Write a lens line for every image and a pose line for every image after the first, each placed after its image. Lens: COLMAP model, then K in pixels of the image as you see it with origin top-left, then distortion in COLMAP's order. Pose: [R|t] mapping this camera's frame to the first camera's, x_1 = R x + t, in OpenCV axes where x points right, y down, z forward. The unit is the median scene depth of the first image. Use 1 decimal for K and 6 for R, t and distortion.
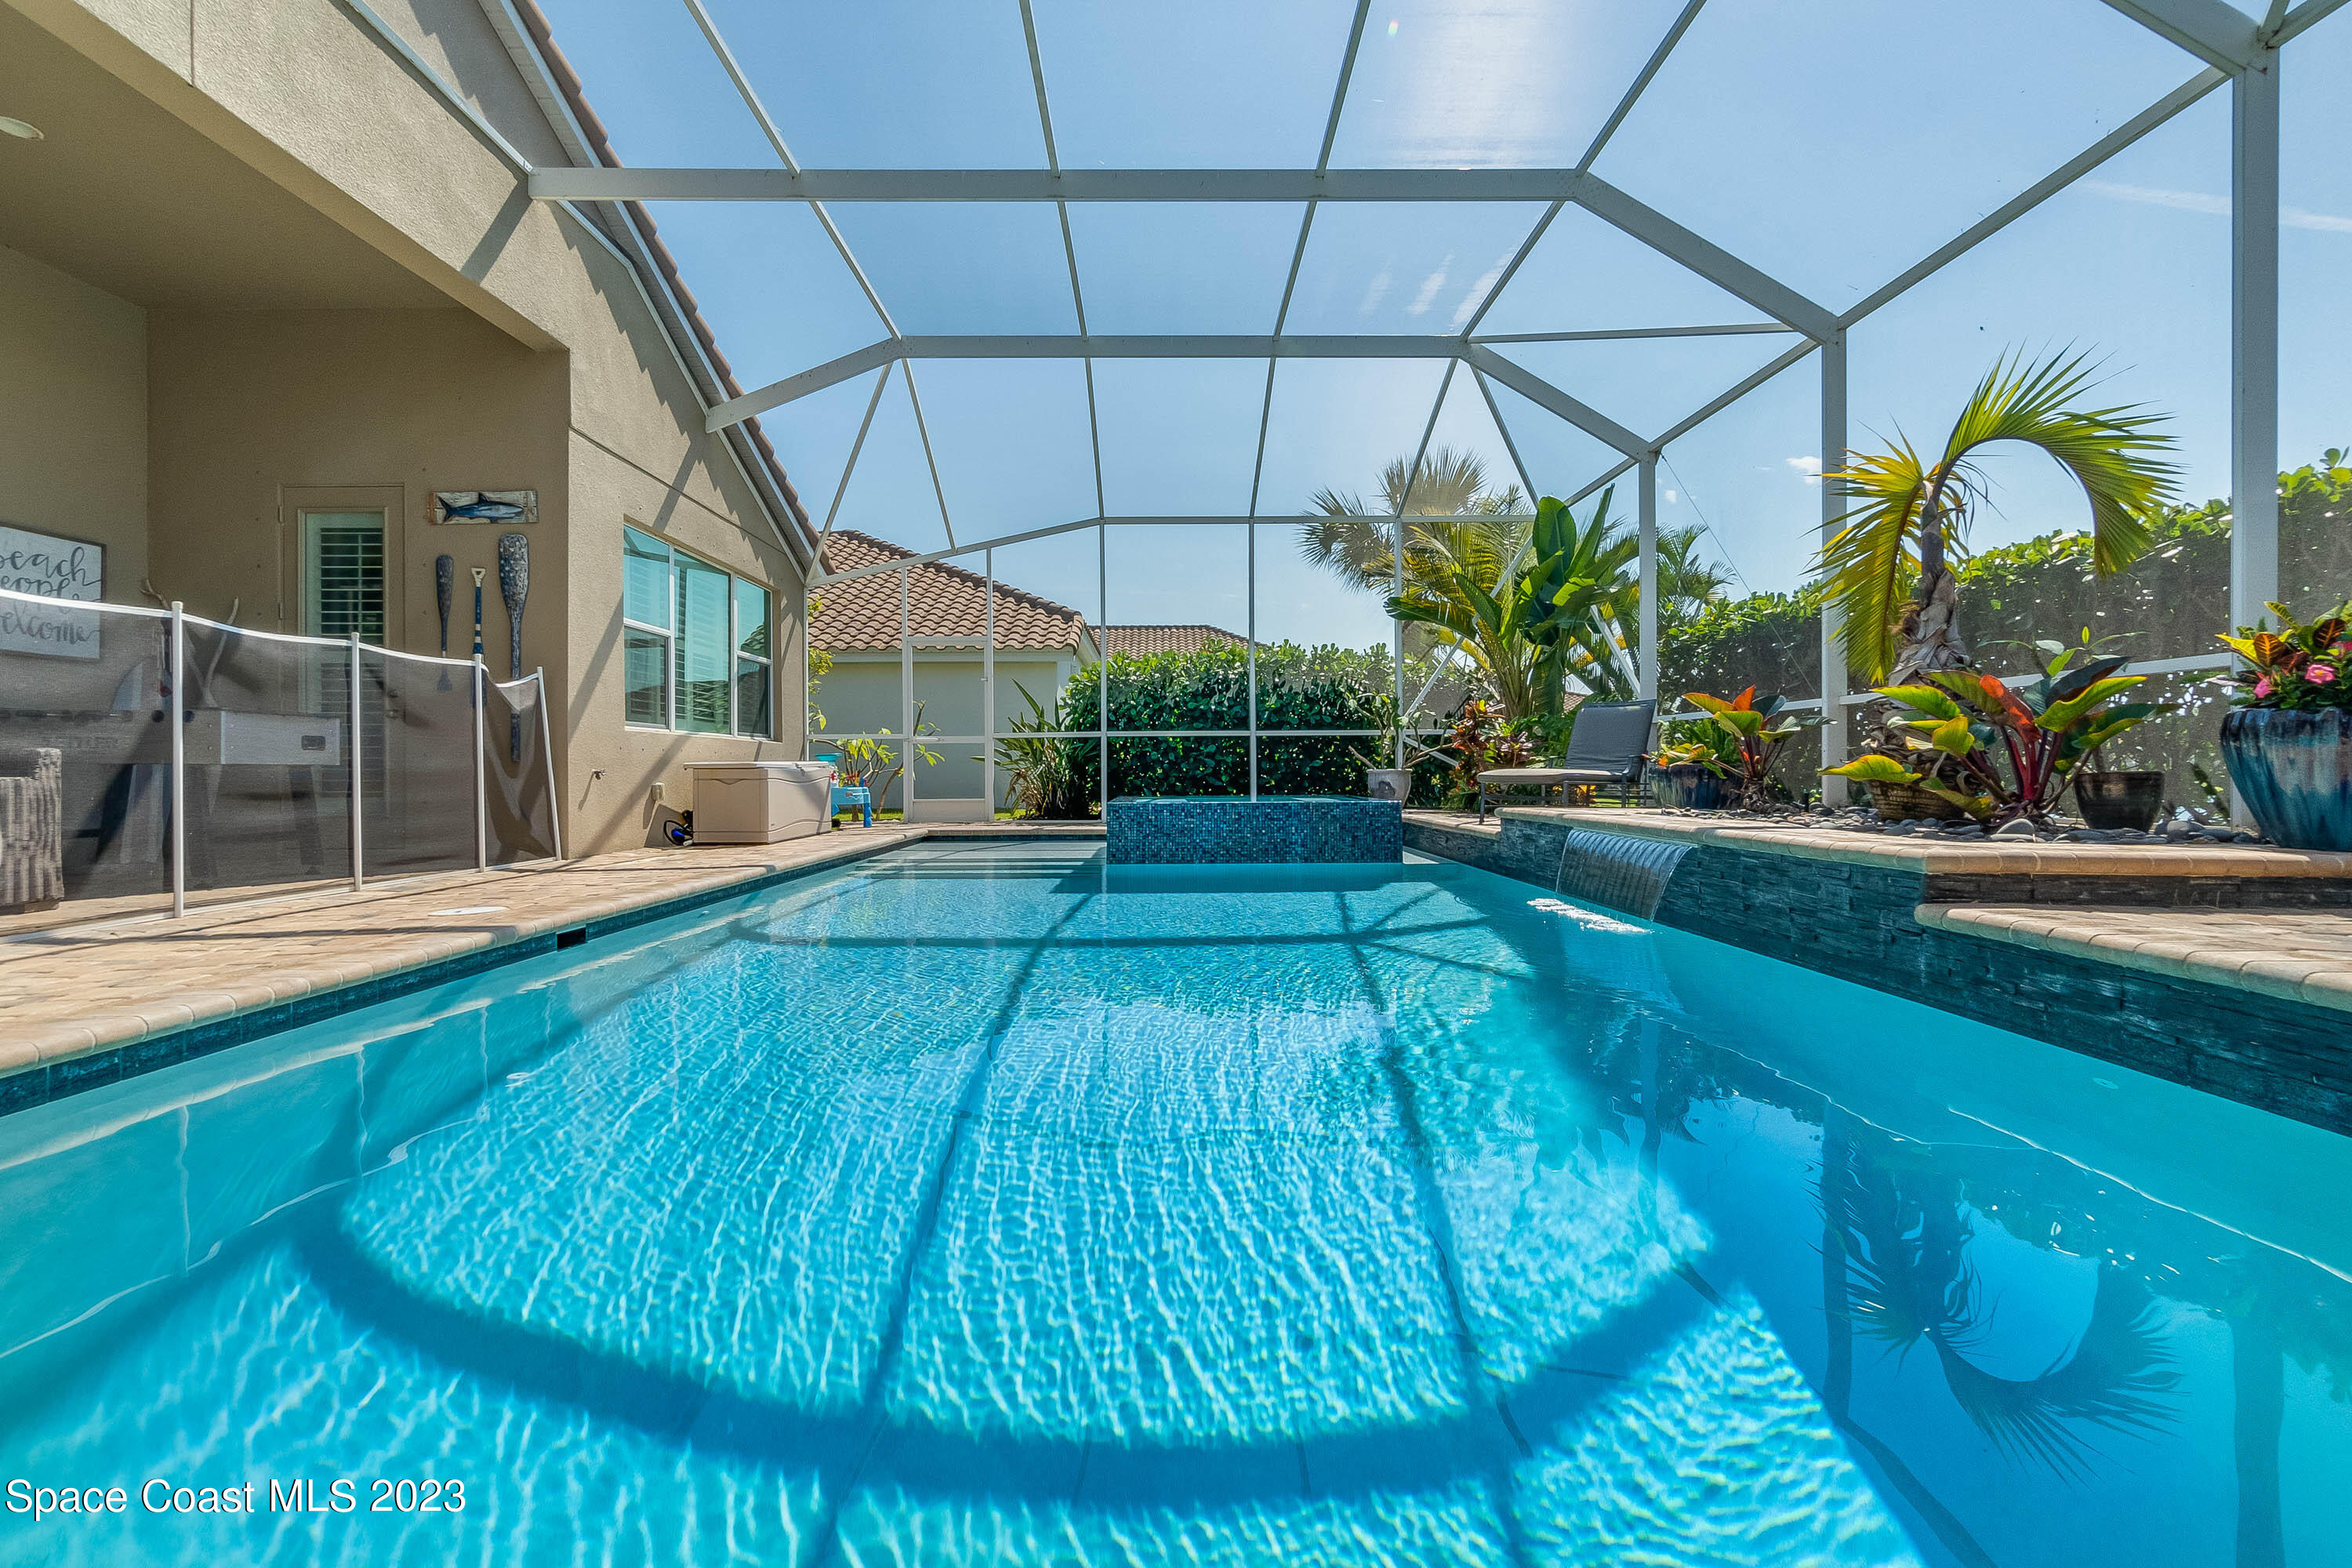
lens RADIAL K [[1005.6, 0, 1175.9], [0, 1005.6, 783.4], [0, 0, 1]] dist [-0.008299, 0.000765]
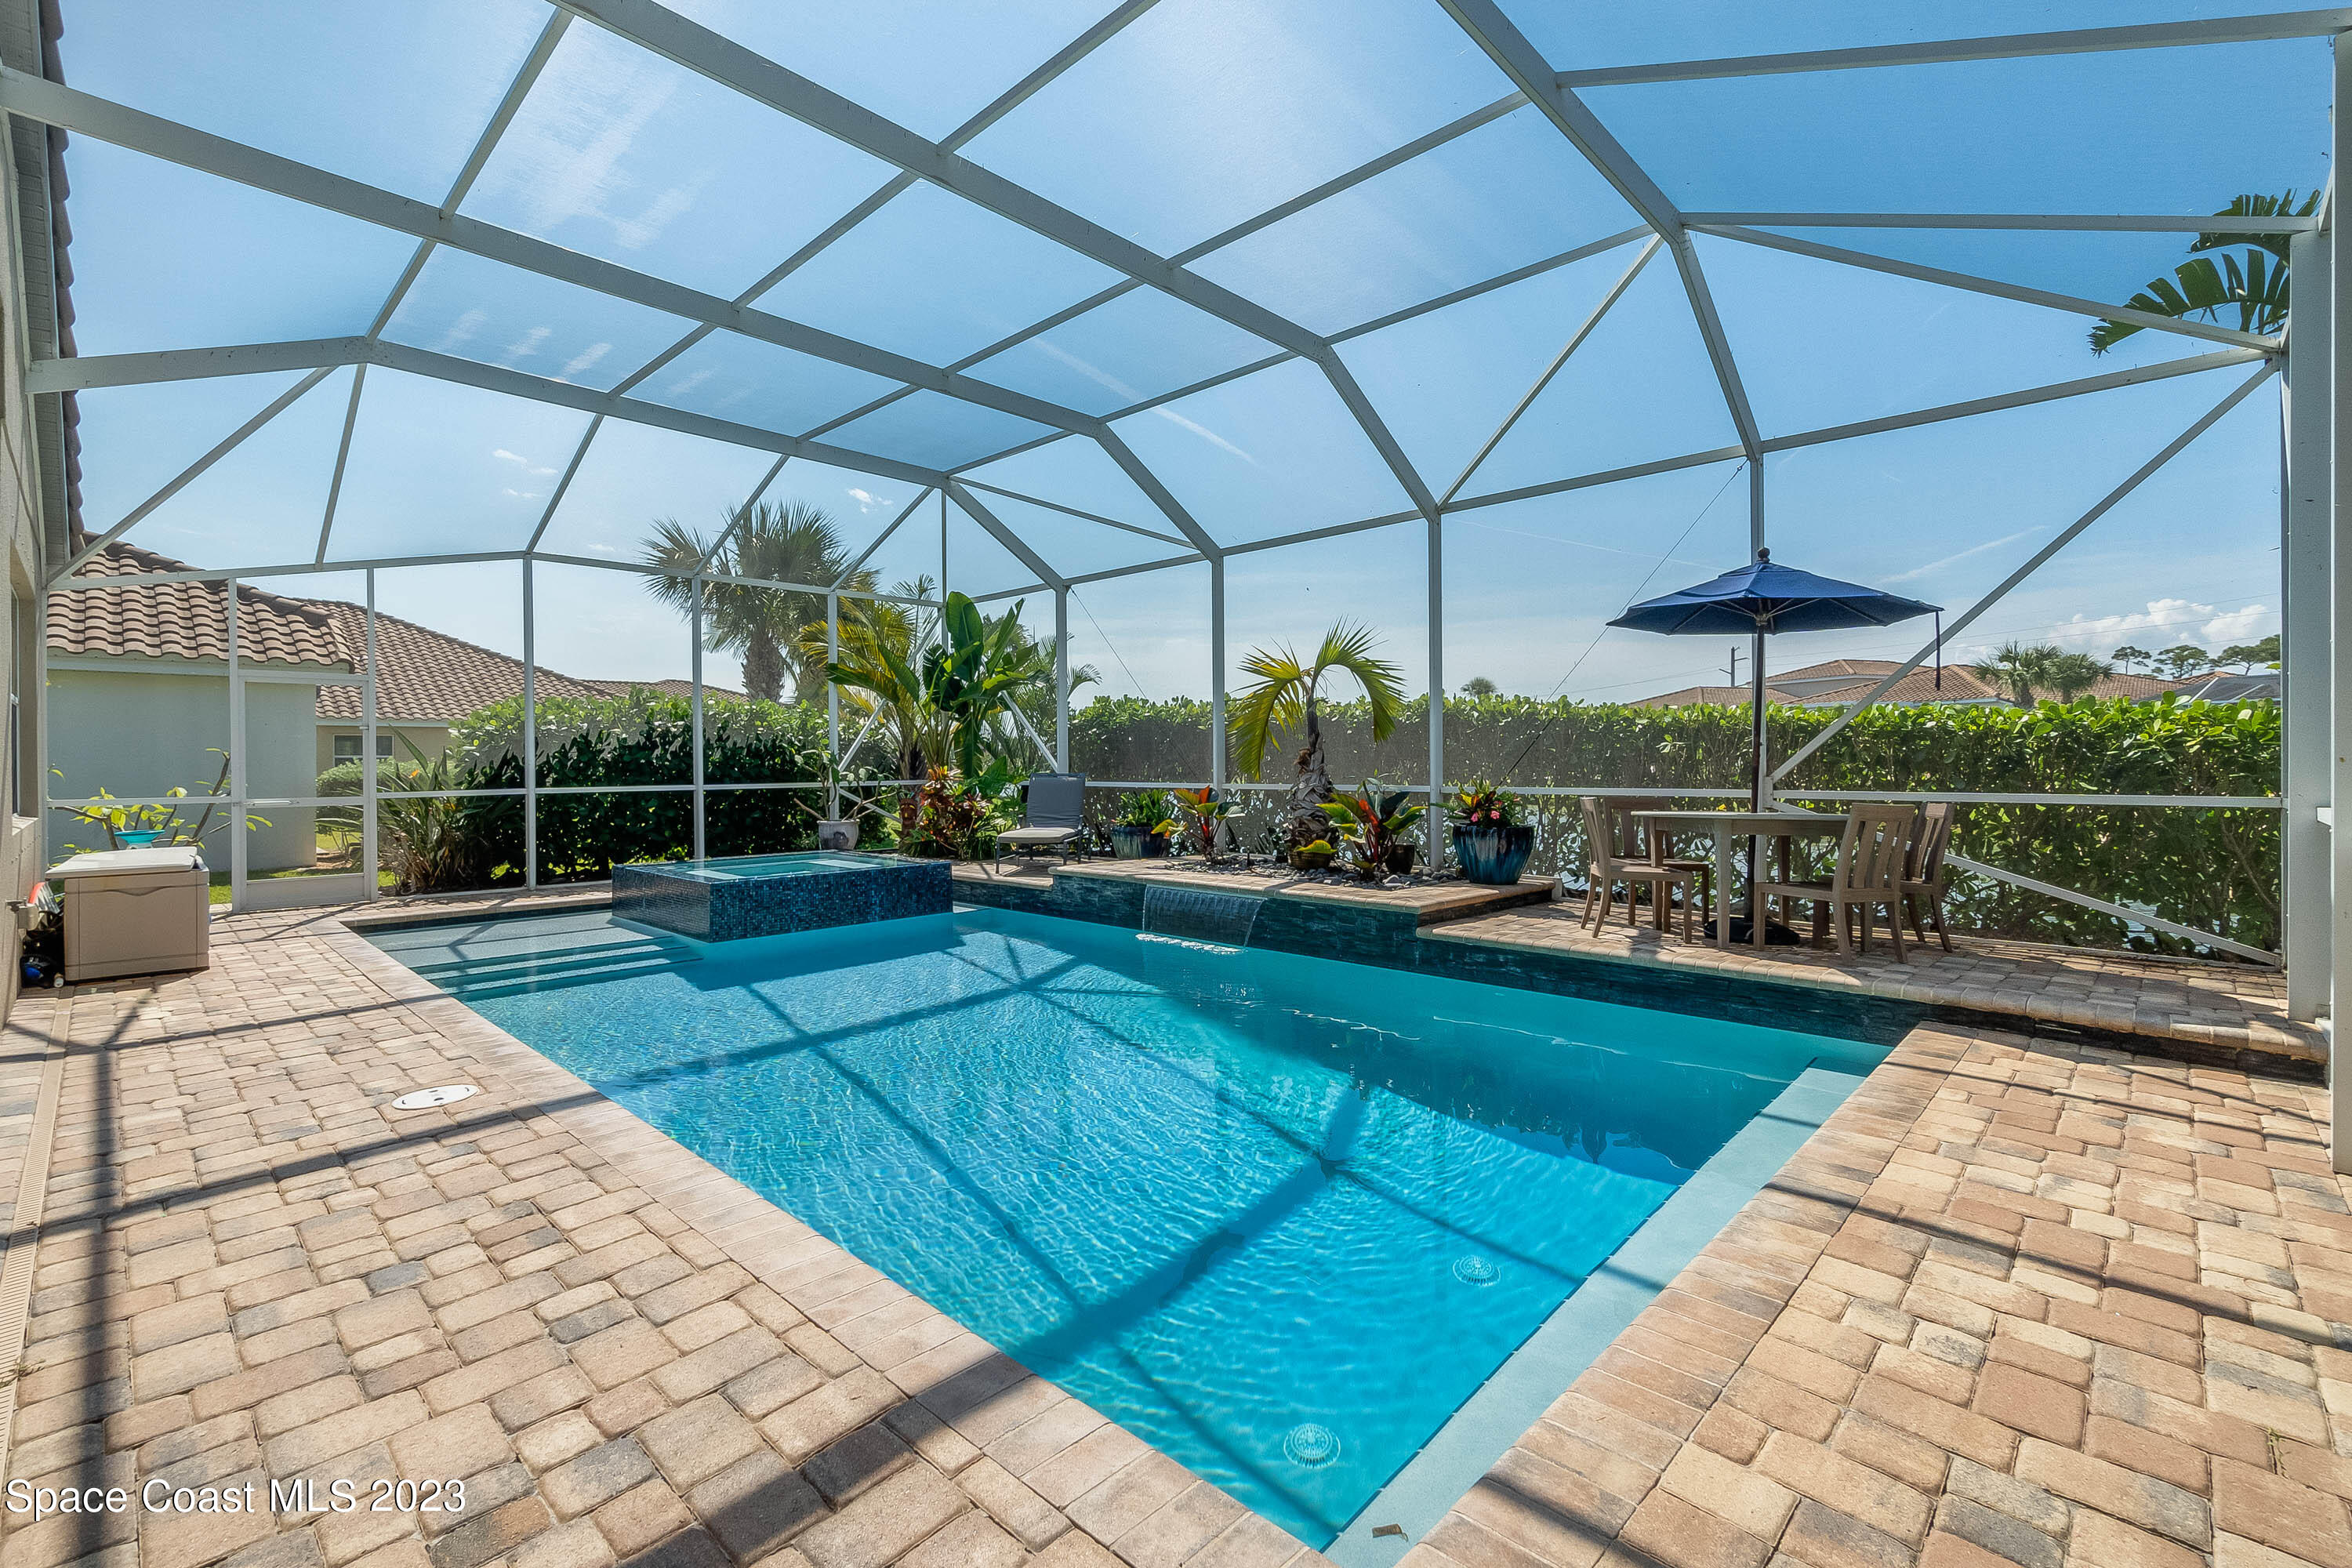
lens RADIAL K [[1005.6, 0, 1189.2], [0, 1005.6, 772.1], [0, 0, 1]] dist [-0.008299, 0.000765]
pose [[0.694998, -0.007066, 0.718977, -0.509527], [0.012304, 0.999922, -0.002066, -0.095789], [-0.718907, 0.010282, 0.695031, -0.082036]]
